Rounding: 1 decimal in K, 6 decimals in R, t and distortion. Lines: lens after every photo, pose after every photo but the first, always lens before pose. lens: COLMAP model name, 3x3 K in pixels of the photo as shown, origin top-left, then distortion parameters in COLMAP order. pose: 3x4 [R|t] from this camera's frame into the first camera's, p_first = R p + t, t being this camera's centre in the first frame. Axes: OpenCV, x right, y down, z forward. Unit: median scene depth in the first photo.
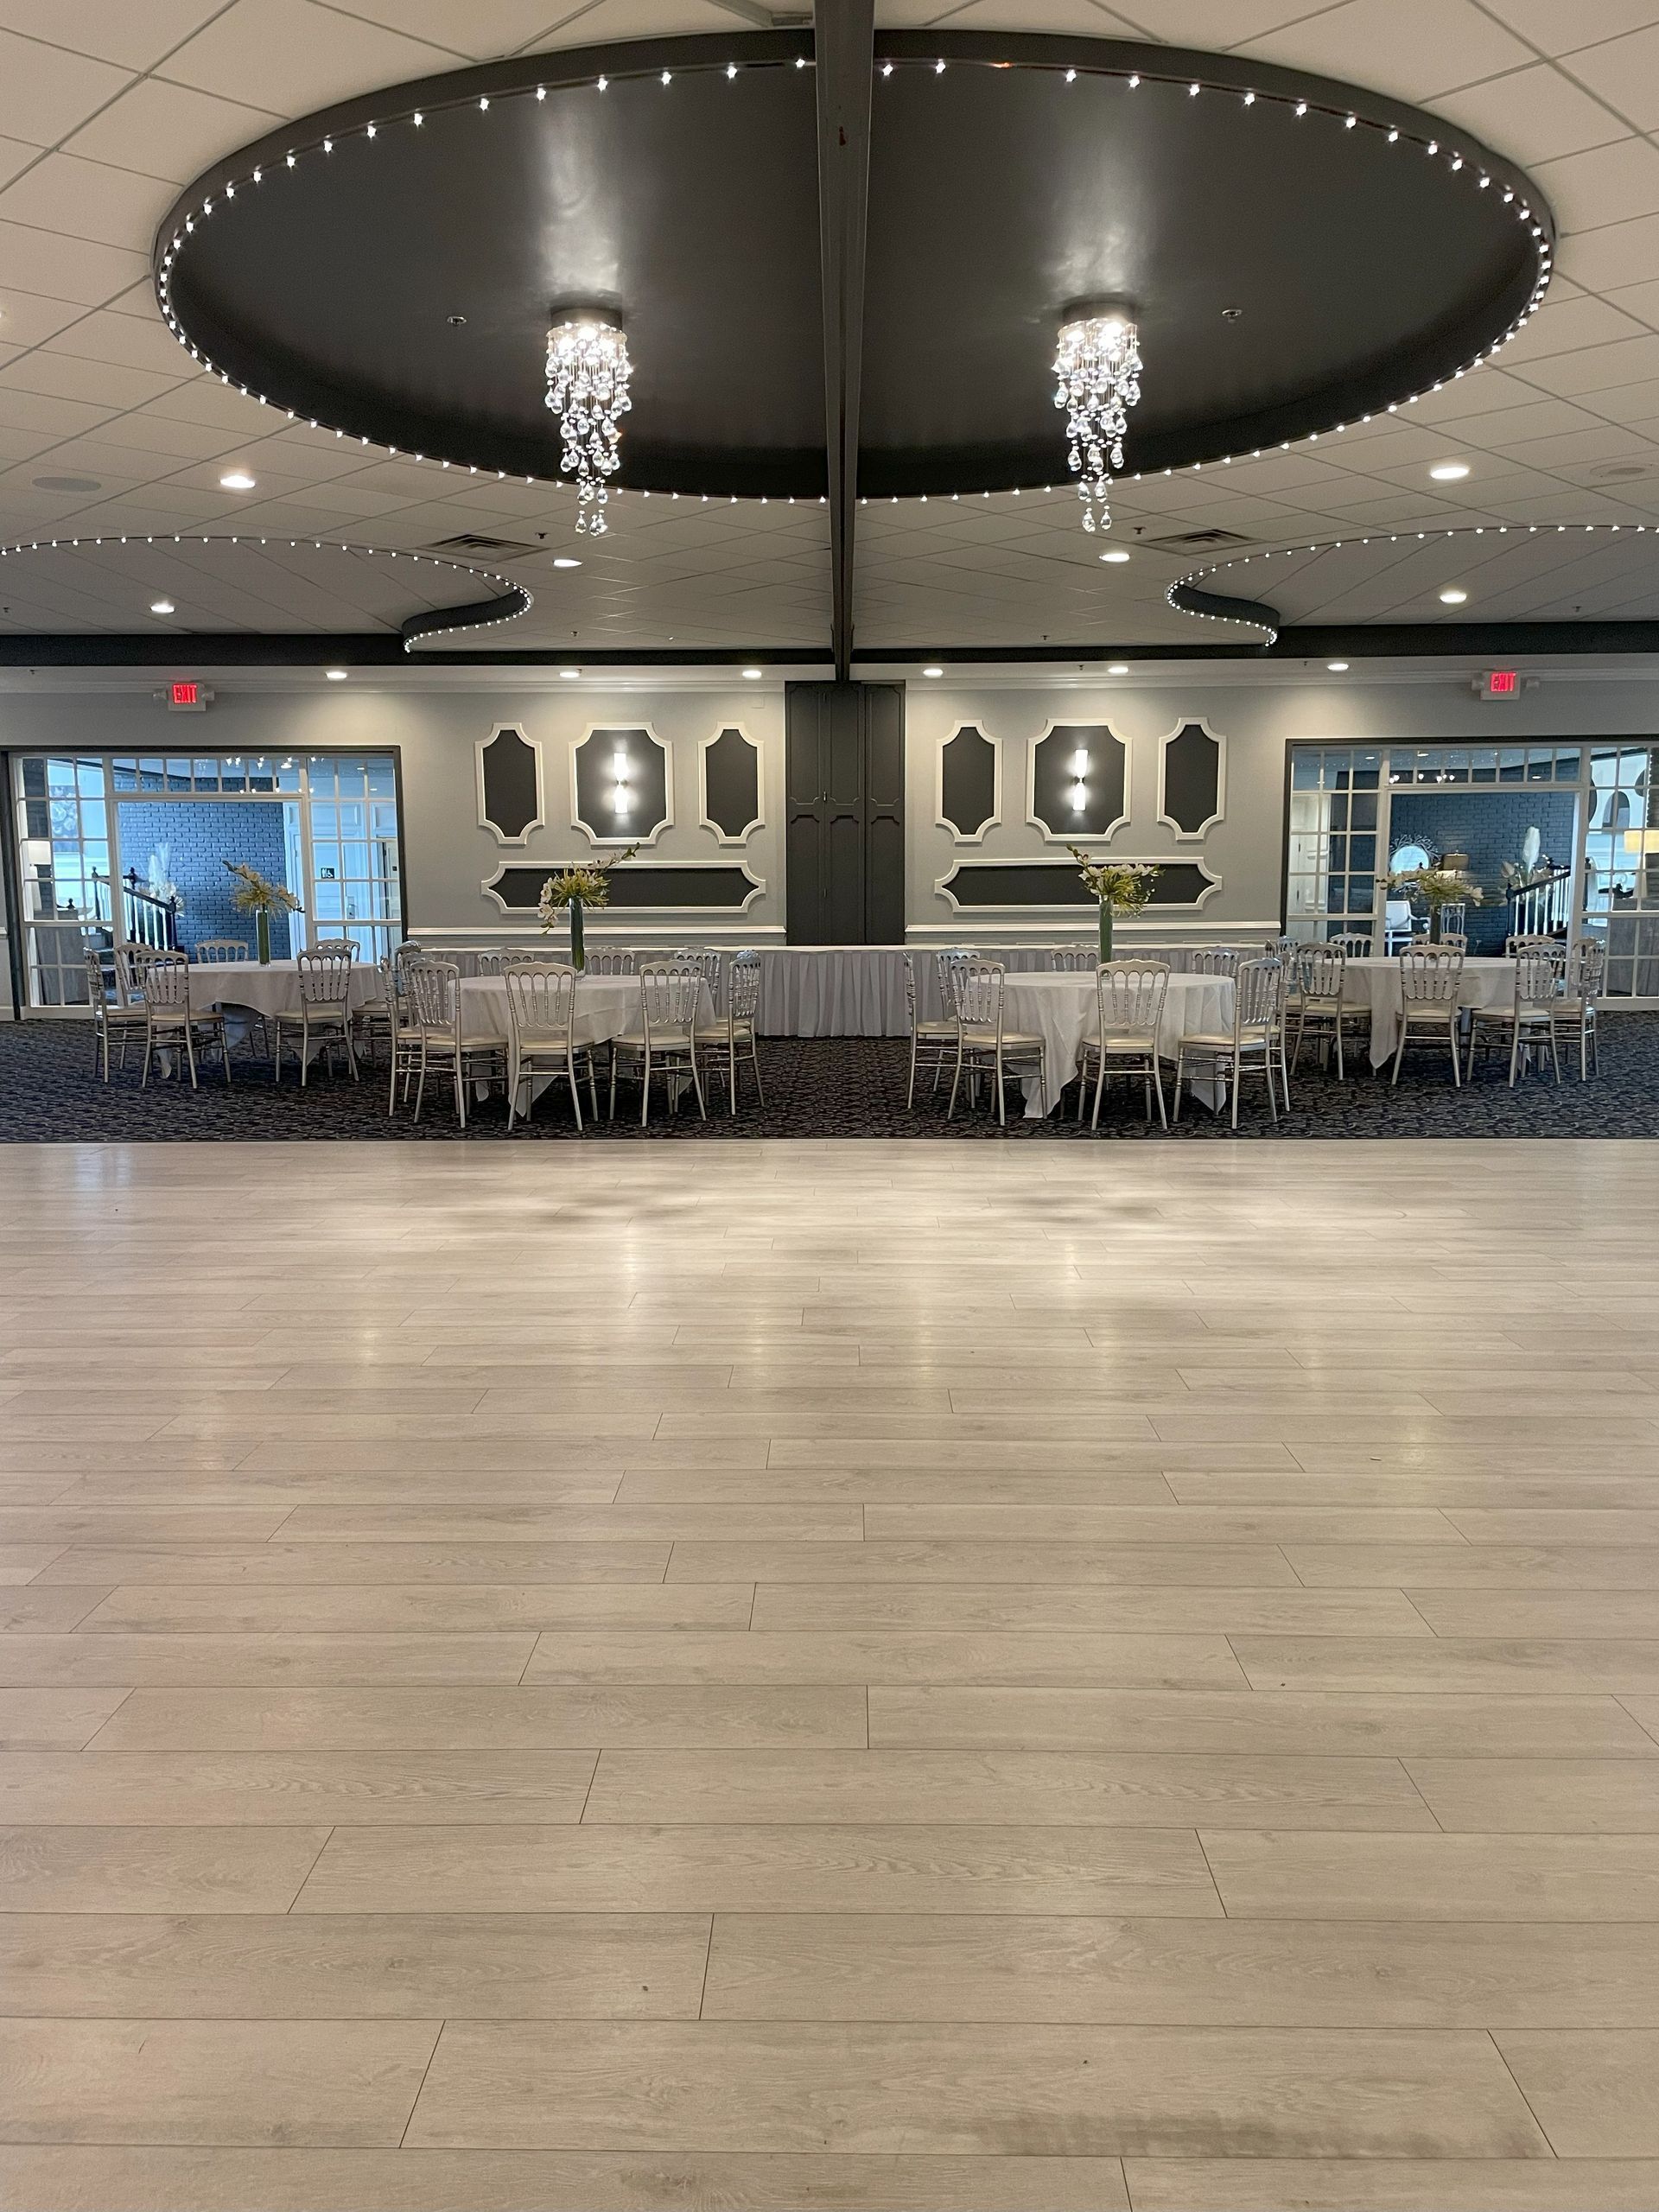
lens RADIAL K [[1679.6, 0, 829.5], [0, 1679.6, 1106.0], [0, 0, 1]] dist [0.083936, -0.109220]
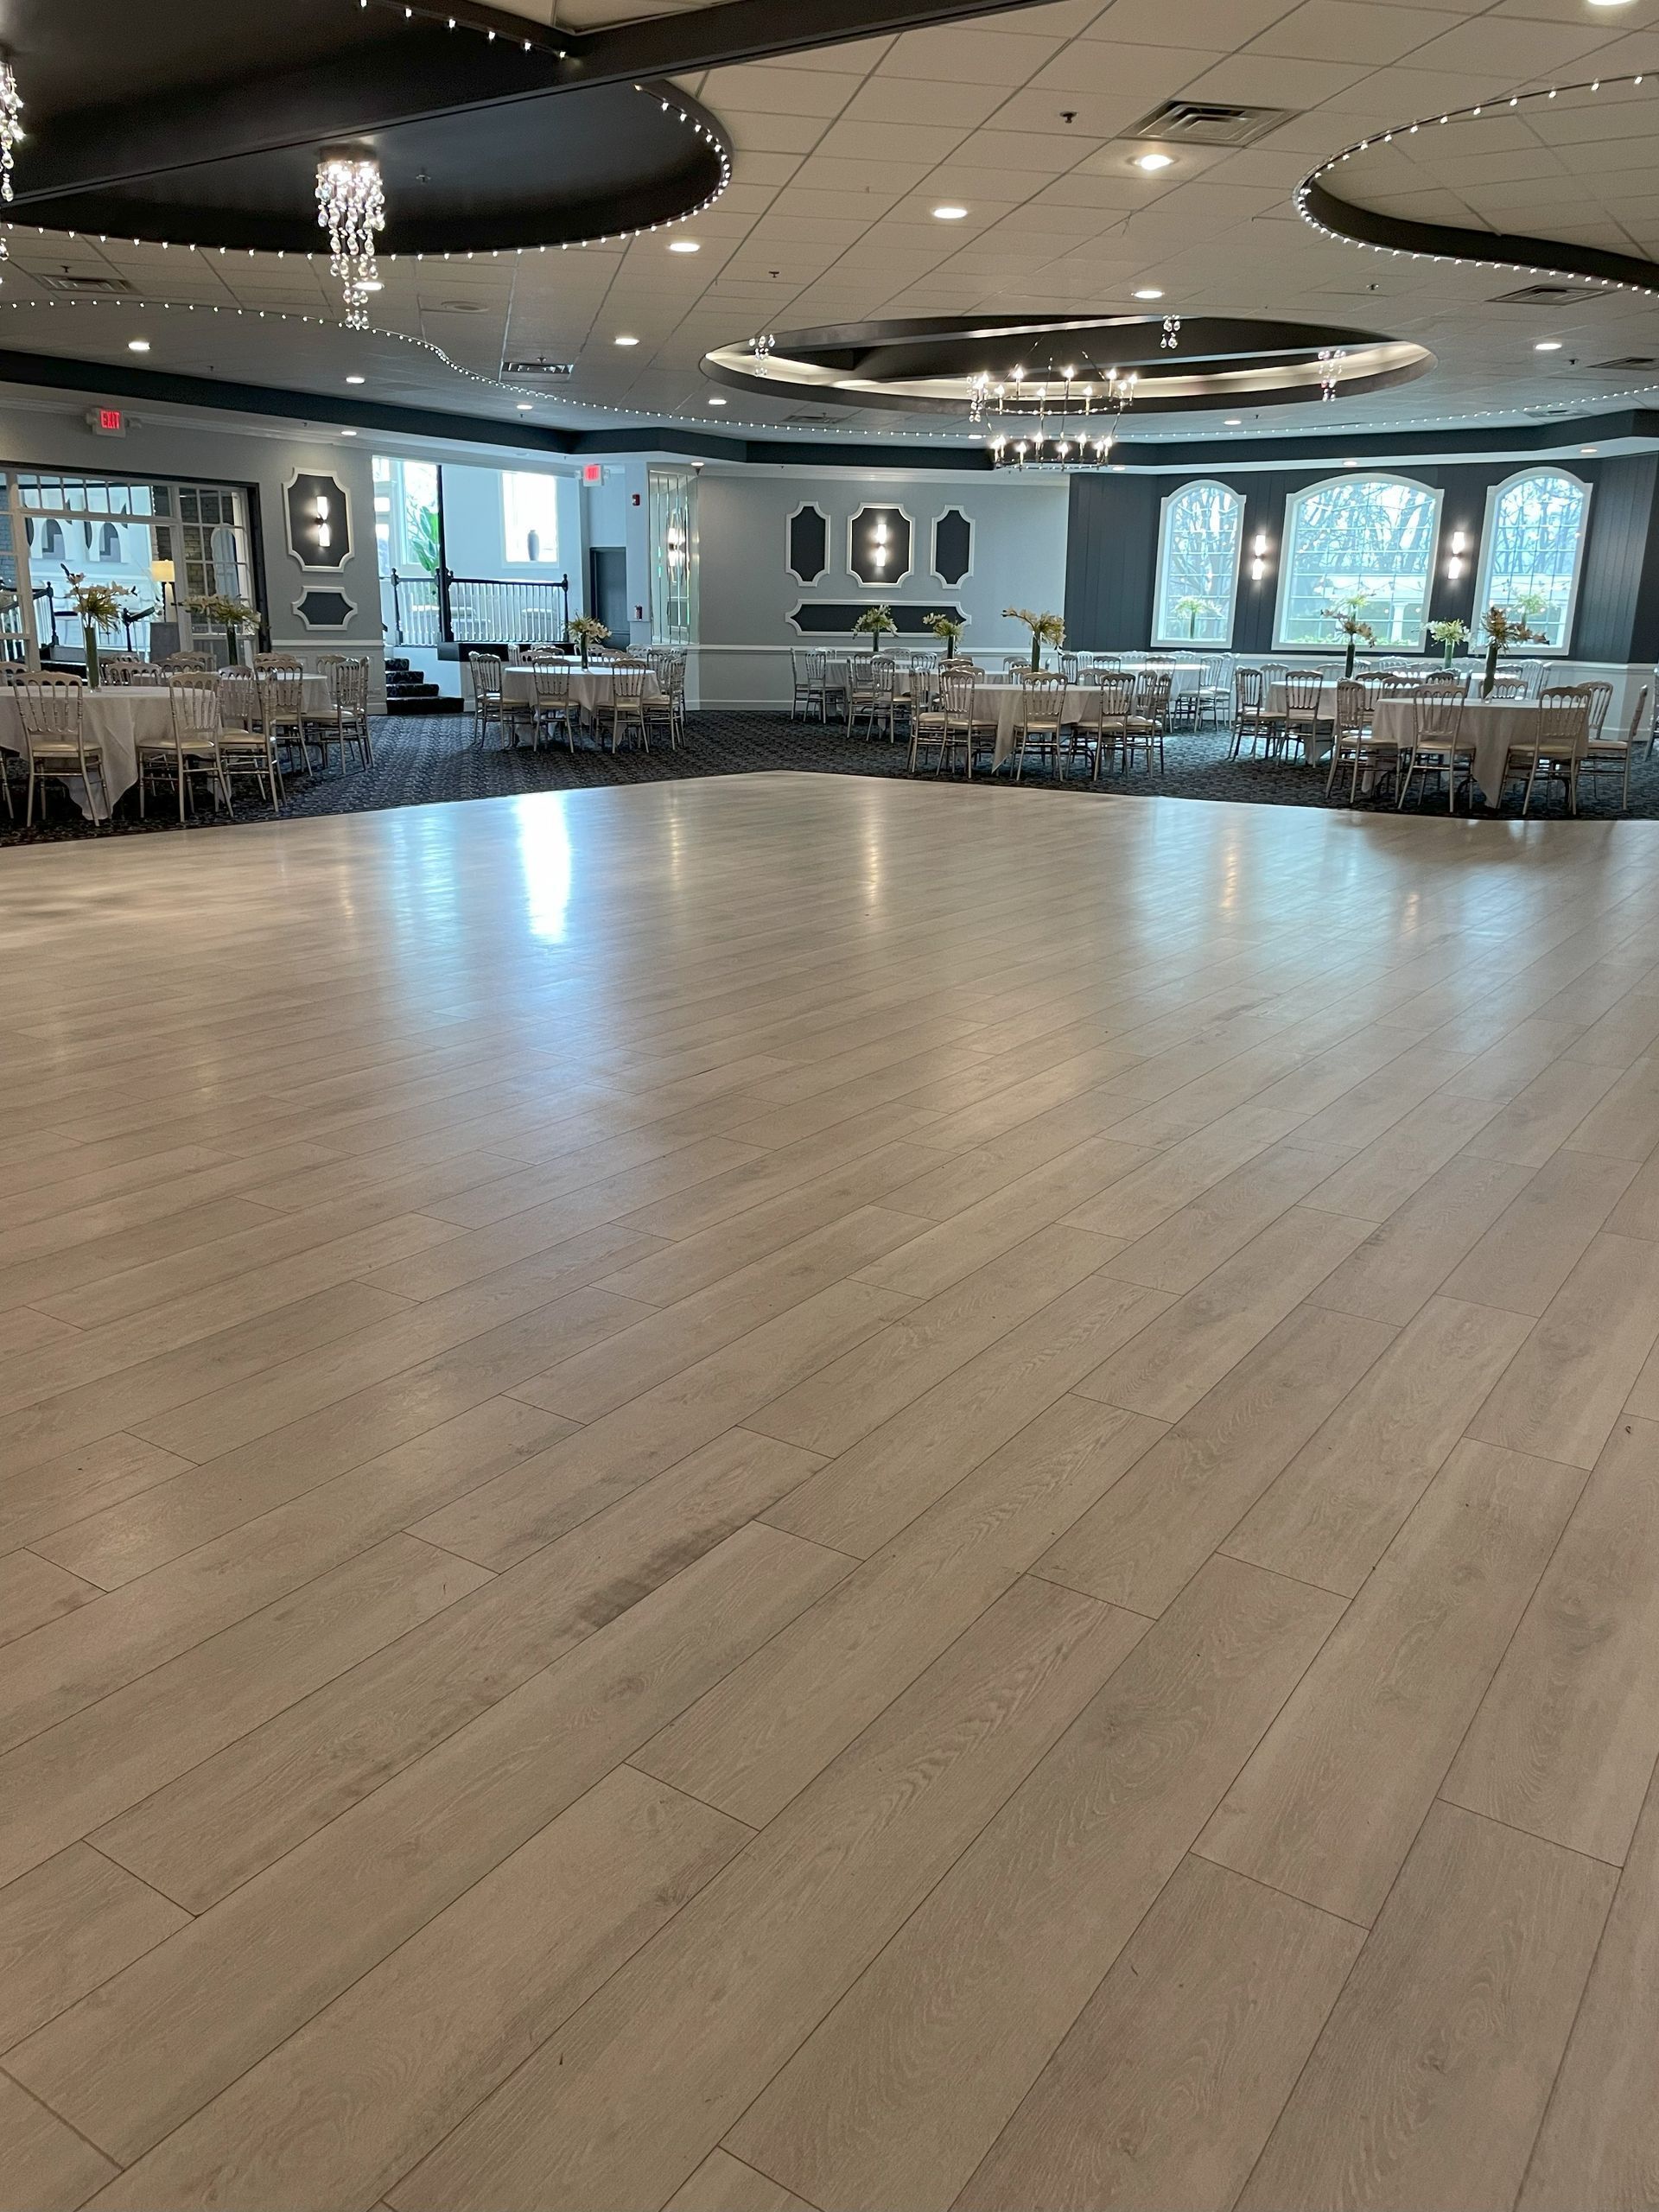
lens RADIAL K [[1690.3, 0, 830.1], [0, 1690.3, 1066.8], [0, 0, 1]] dist [0.087228, -0.110892]
pose [[0.544611, -0.206880, 0.812772, -0.571589], [0.097428, 0.978144, 0.183690, 0.005928], [-0.833010, -0.020853, 0.552864, -0.031158]]
